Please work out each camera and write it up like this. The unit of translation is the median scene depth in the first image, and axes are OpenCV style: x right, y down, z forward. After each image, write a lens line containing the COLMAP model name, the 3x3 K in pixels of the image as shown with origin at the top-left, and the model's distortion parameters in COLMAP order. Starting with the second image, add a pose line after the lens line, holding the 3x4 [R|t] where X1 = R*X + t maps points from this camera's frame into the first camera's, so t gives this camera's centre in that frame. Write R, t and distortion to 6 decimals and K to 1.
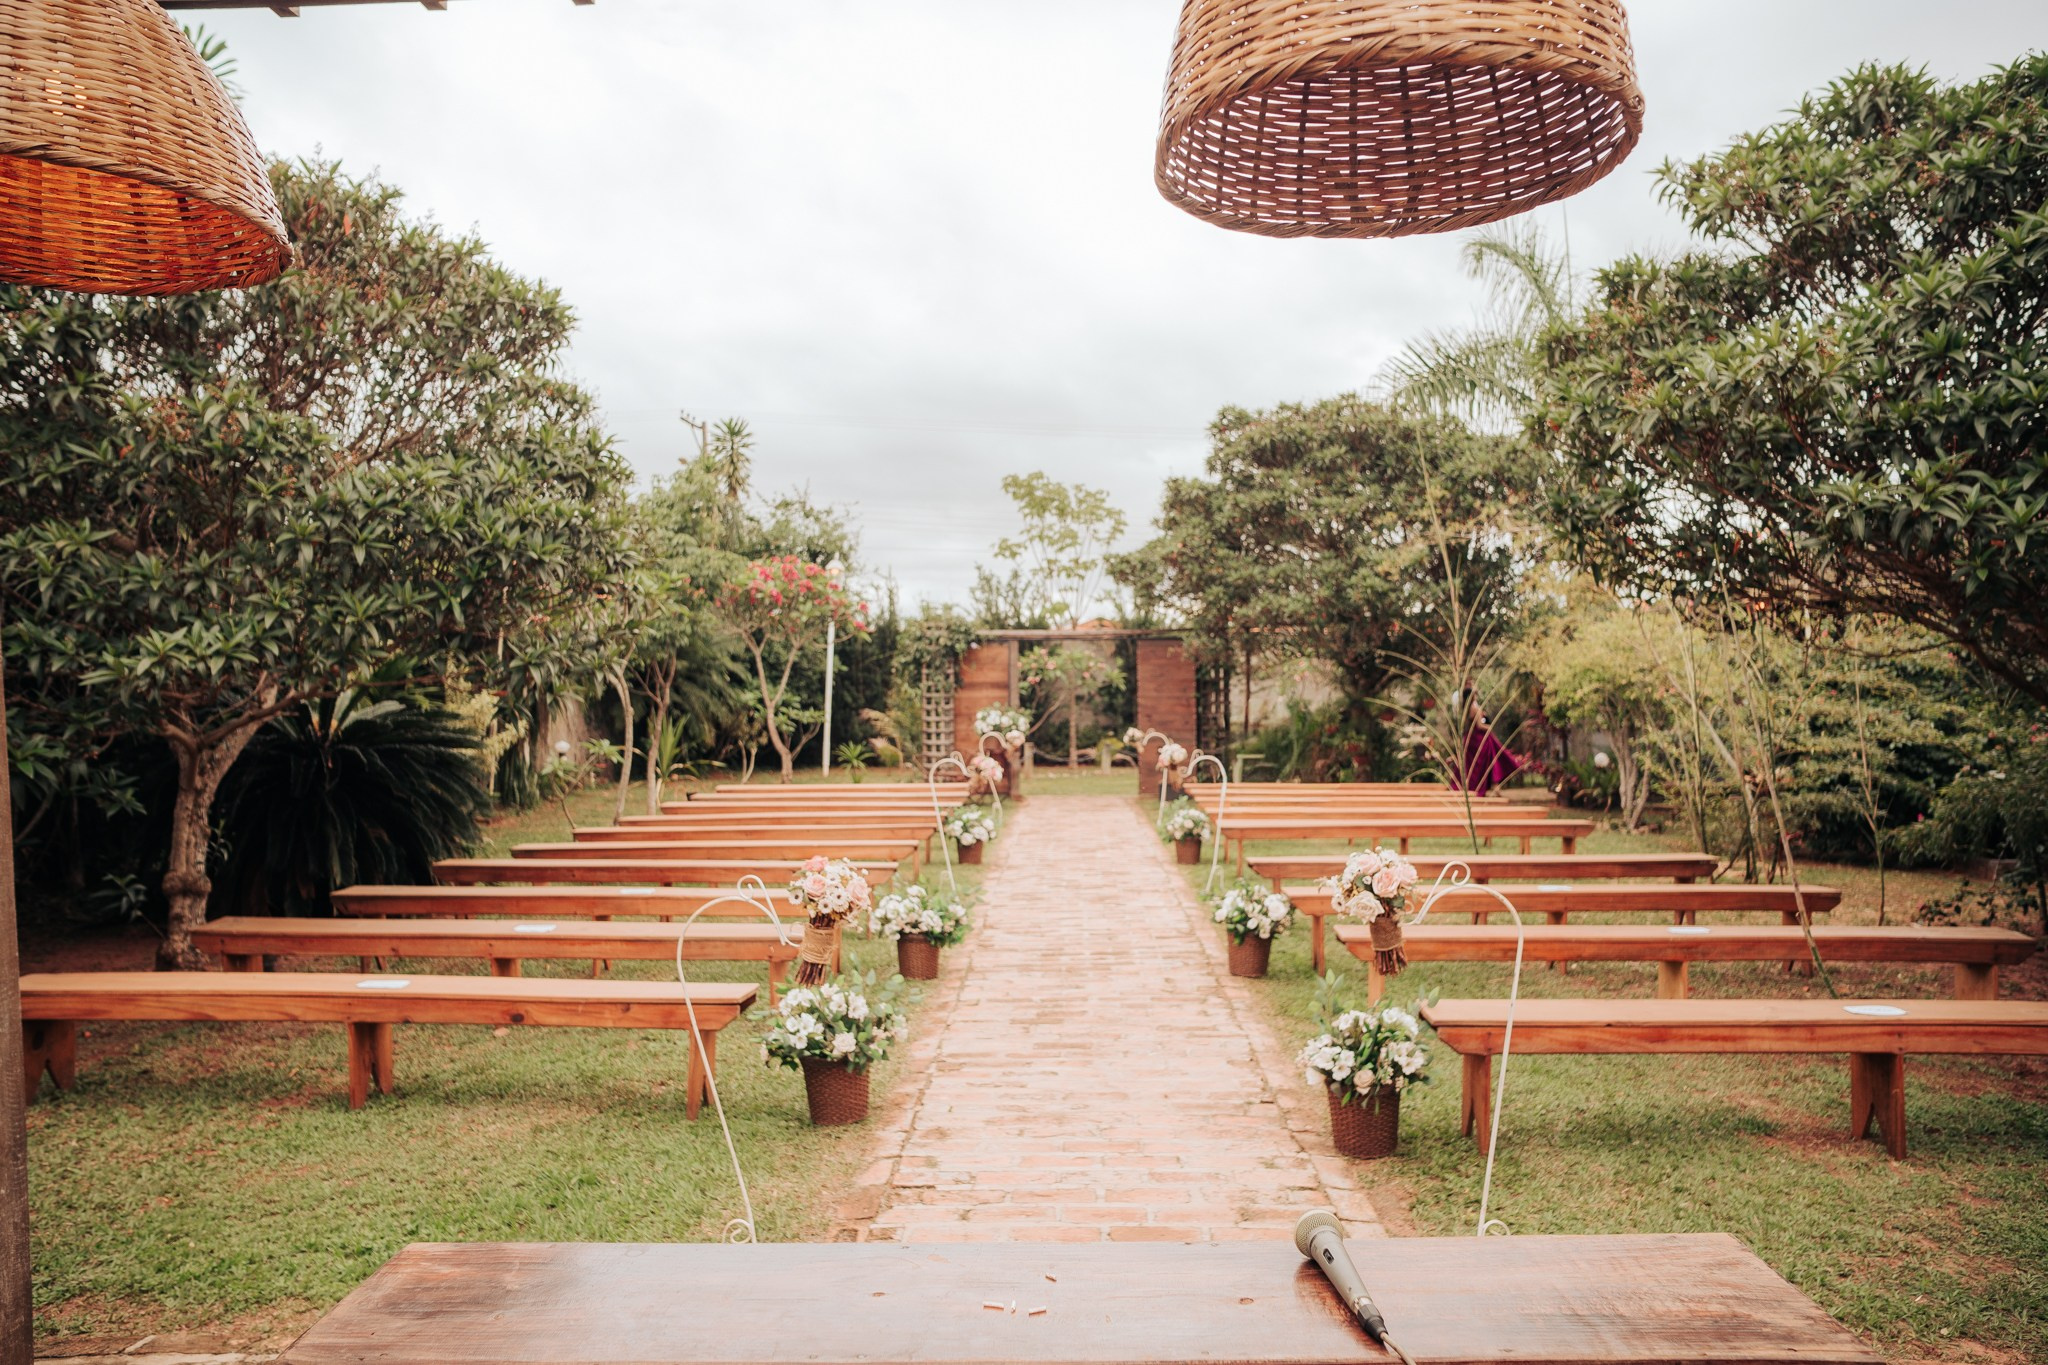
lens RADIAL K [[1432.4, 0, 1024.0], [0, 1432.4, 682.5], [0, 0, 1]] dist [-0.107485, 0.118940]
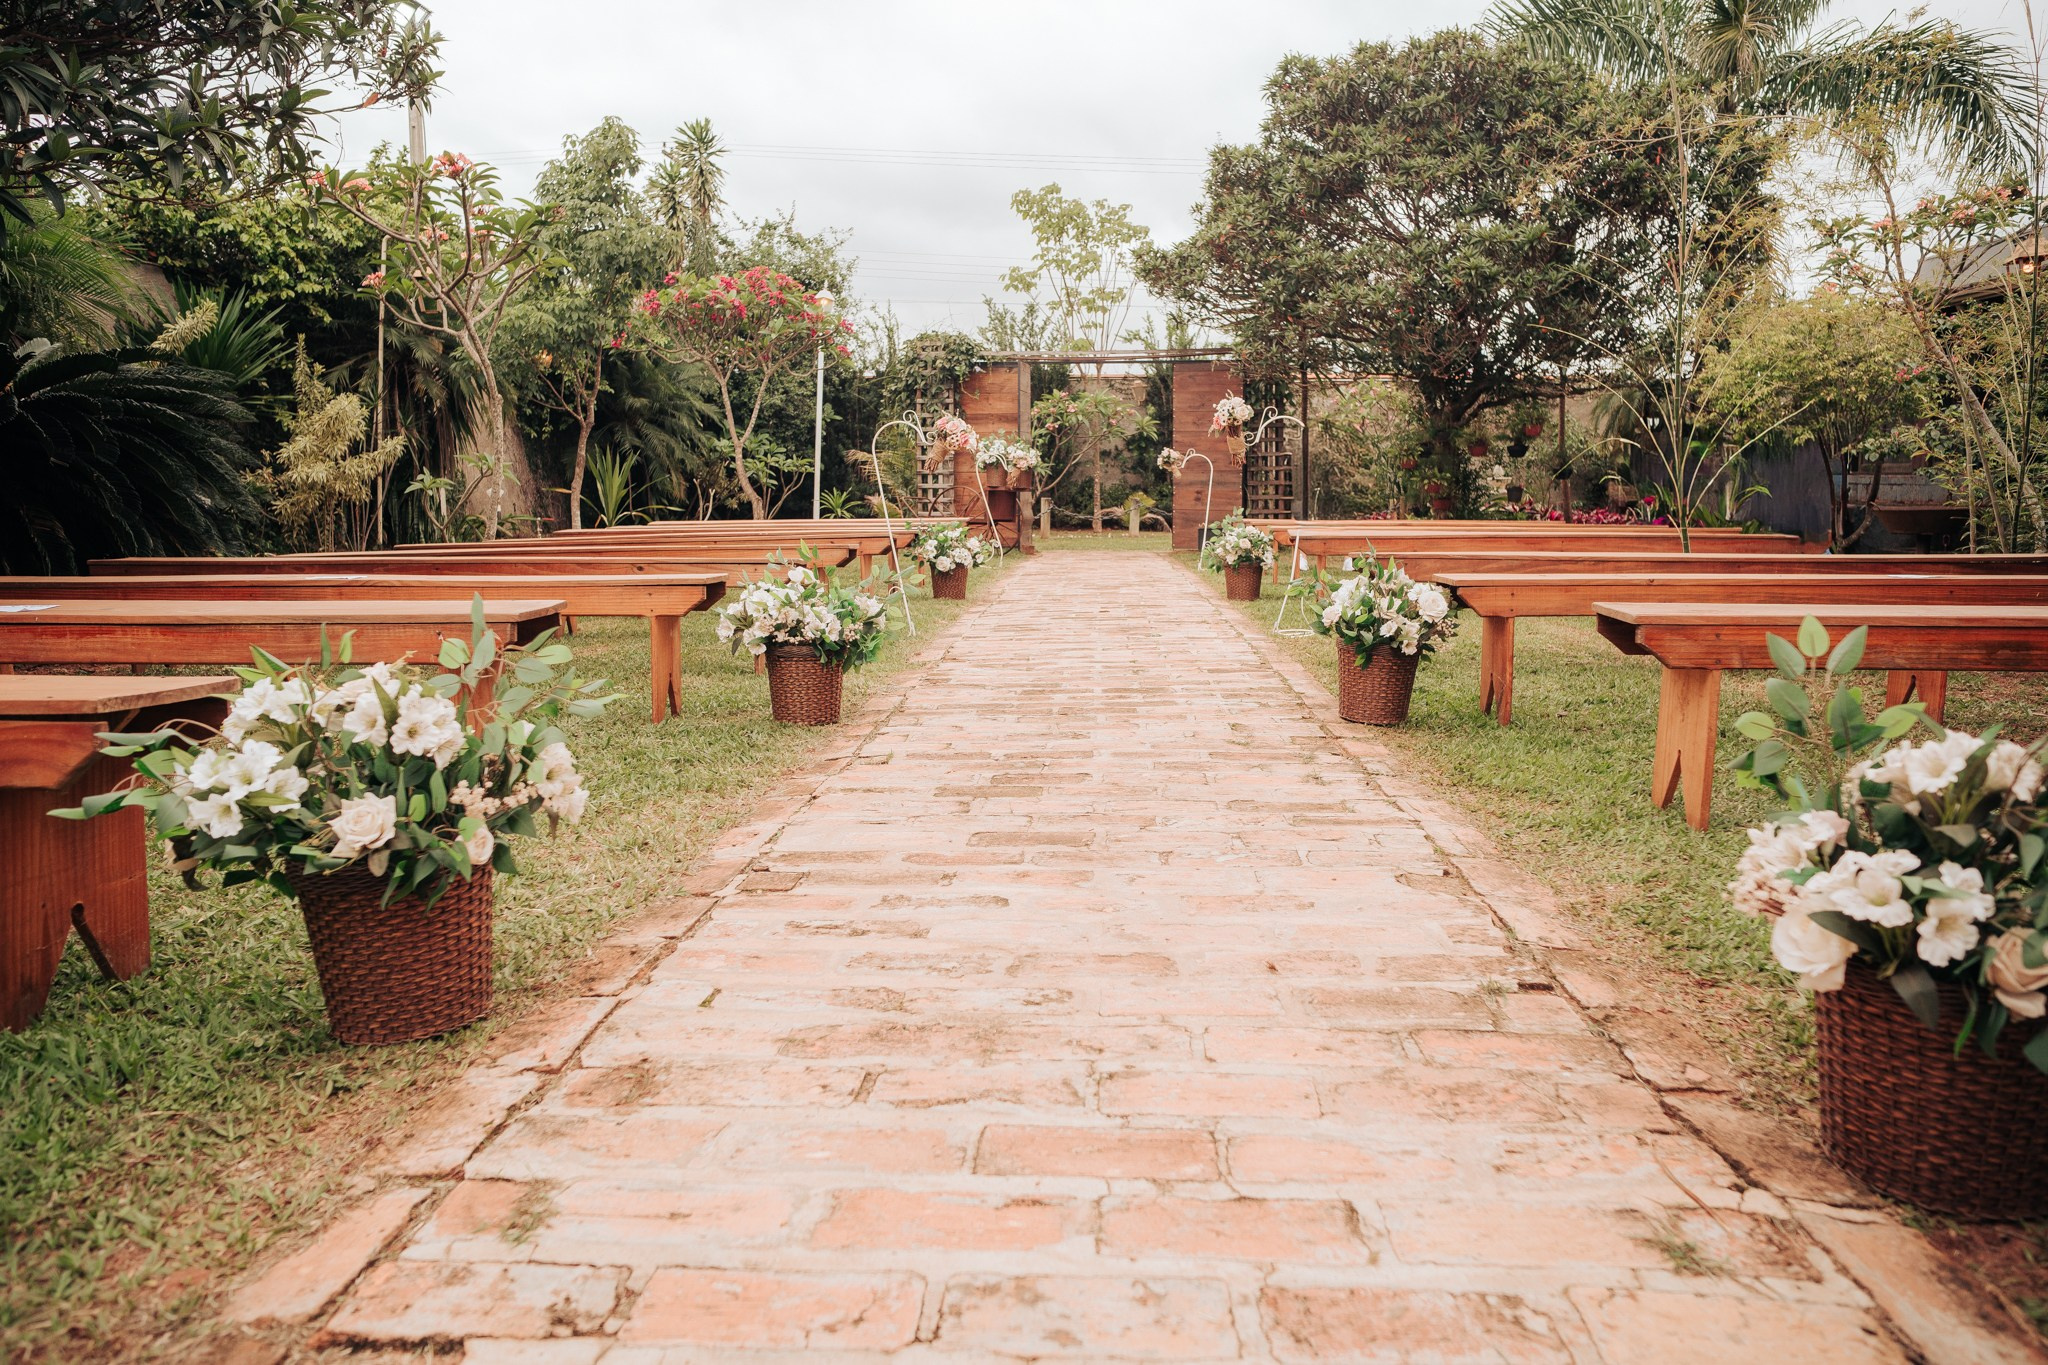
lens RADIAL K [[1405.4, 0, 1017.8], [0, 1405.4, 689.6], [0, 0, 1]] dist [-0.104993, 0.111939]
pose [[0.999660, 0.005123, -0.025554, 0.012281], [-0.001417, 0.989724, 0.142983, 0.050124], [0.026024, -0.142899, 0.989395, 0.195891]]
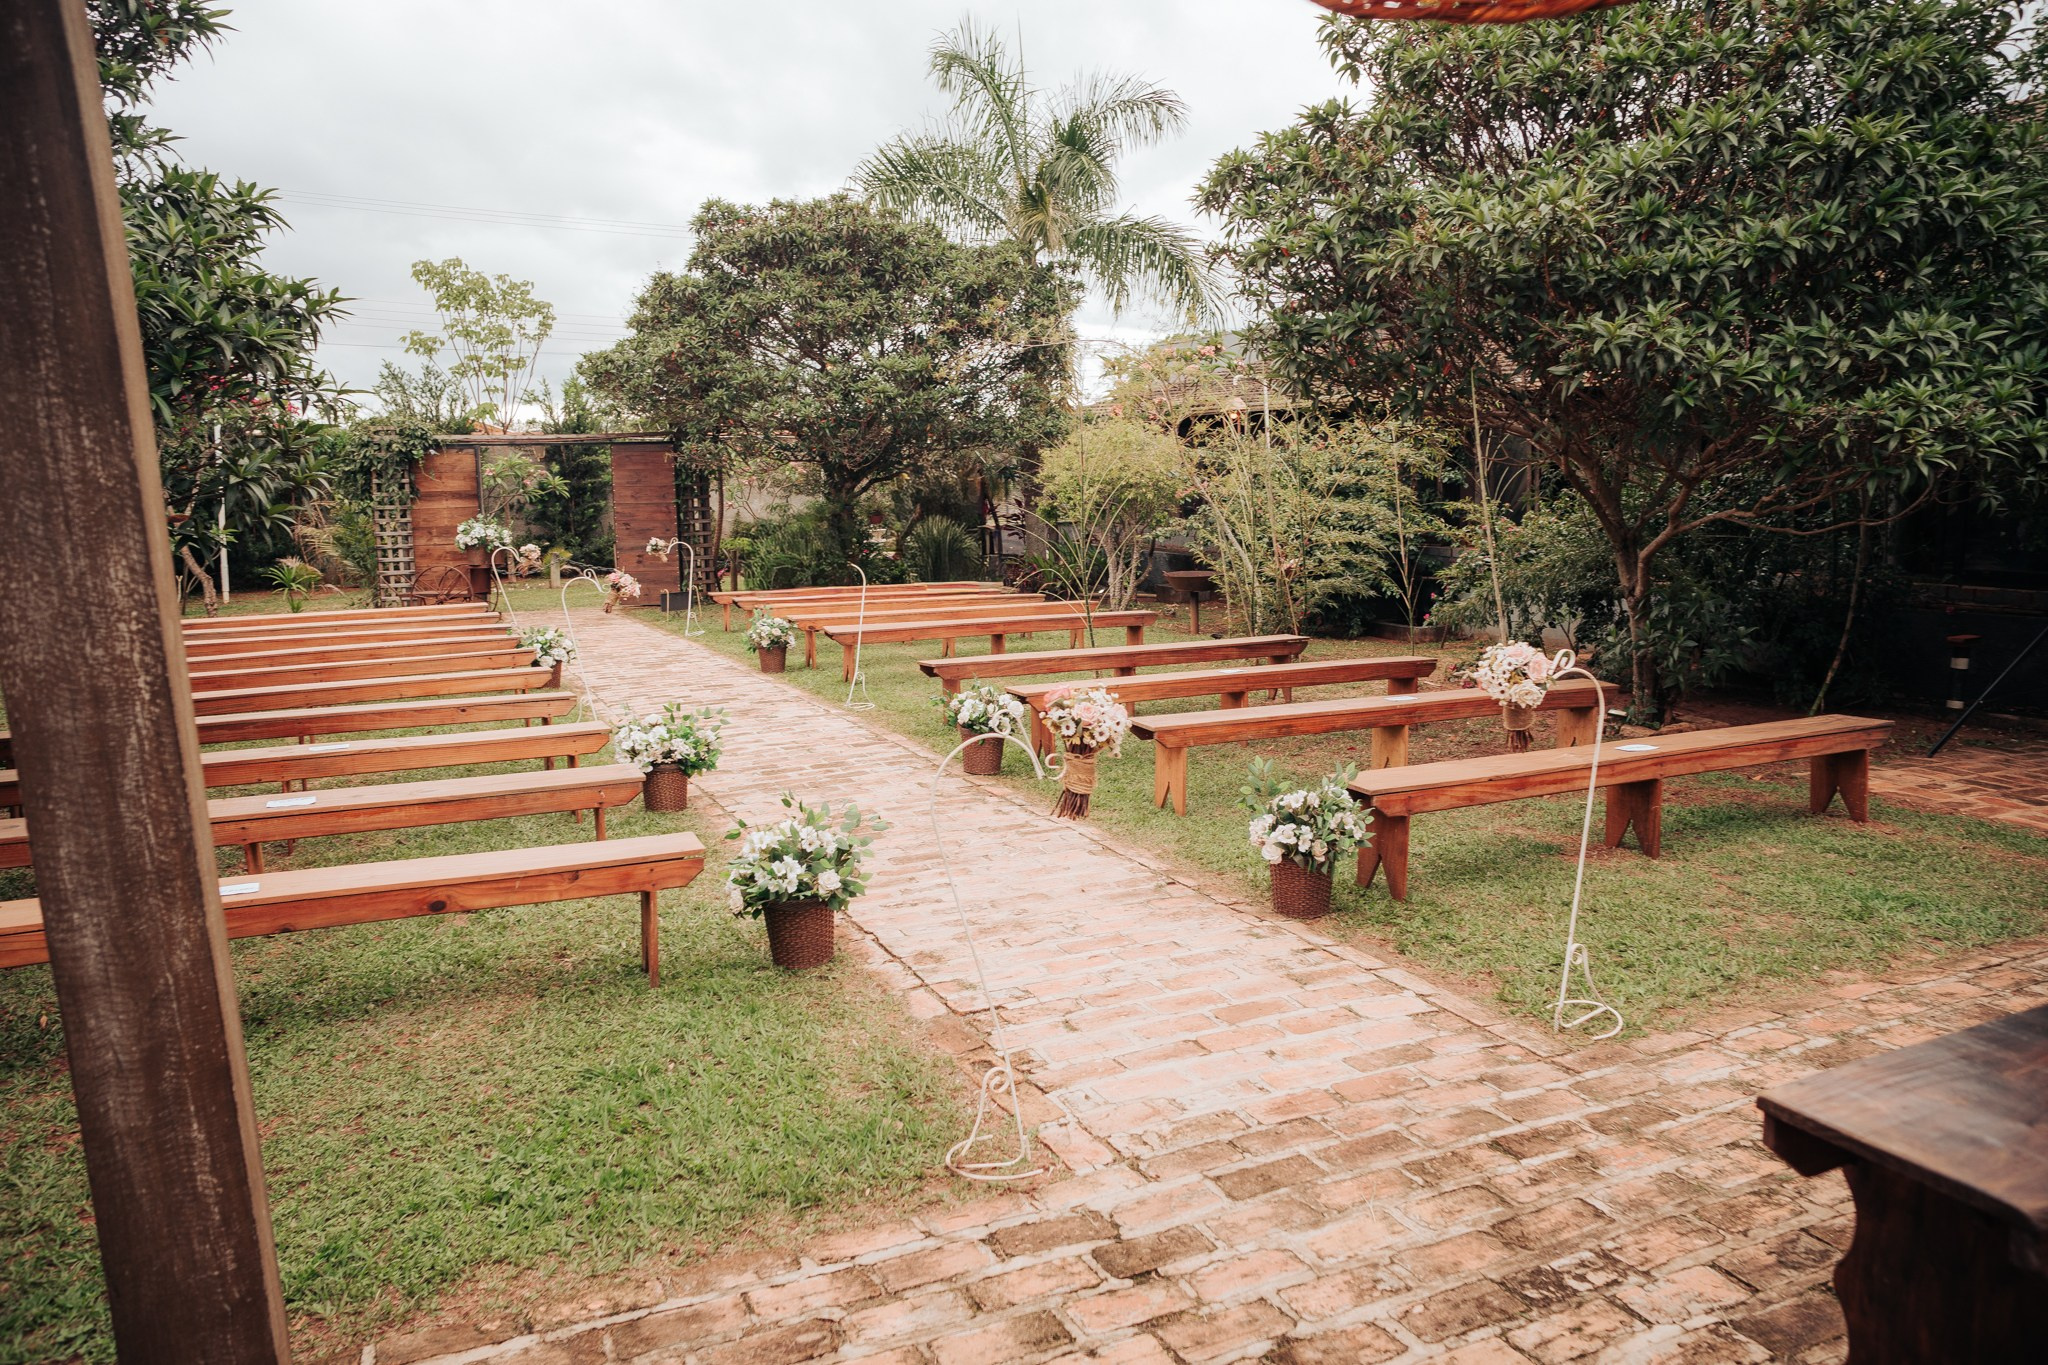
lens RADIAL K [[1408.9, 0, 1022.2], [0, 1408.9, 685.8], [0, 0, 1]] dist [-0.103964, 0.113957]
pose [[0.892026, -0.073046, 0.446042, -0.121851], [0.008960, 0.989518, 0.144128, -0.002452], [-0.451895, -0.124569, 0.883331, 0.038343]]
